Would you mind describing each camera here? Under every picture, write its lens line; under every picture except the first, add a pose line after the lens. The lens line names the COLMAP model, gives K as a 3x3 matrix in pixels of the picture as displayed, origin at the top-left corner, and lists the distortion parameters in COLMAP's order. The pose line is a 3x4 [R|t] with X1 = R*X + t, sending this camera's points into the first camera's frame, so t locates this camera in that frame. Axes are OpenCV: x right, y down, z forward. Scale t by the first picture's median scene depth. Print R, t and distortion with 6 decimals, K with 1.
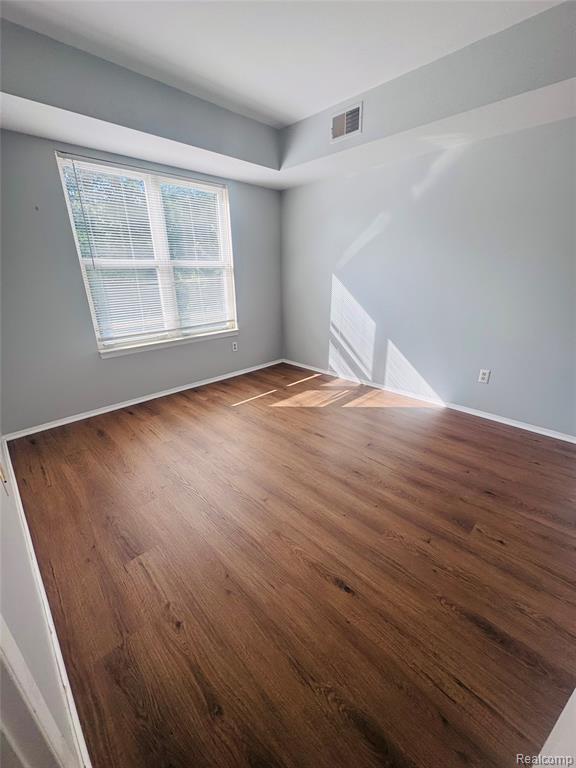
lens RADIAL K [[305.7, 0, 288.7], [0, 305.7, 381.7], [0, 0, 1]] dist [-0.002382, -0.000004]
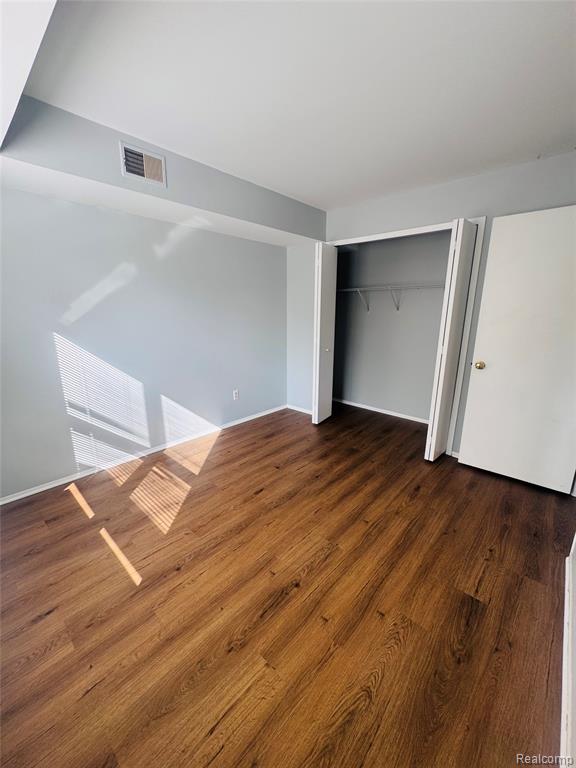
lens RADIAL K [[305.7, 0, 288.7], [0, 305.7, 381.7], [0, 0, 1]] dist [-0.002382, -0.000004]
pose [[-0.043676, -0.225478, 0.973269, -0.620827], [0.339567, 0.912849, 0.226719, -0.267220], [-0.939567, 0.340392, 0.036696, 0.611156]]
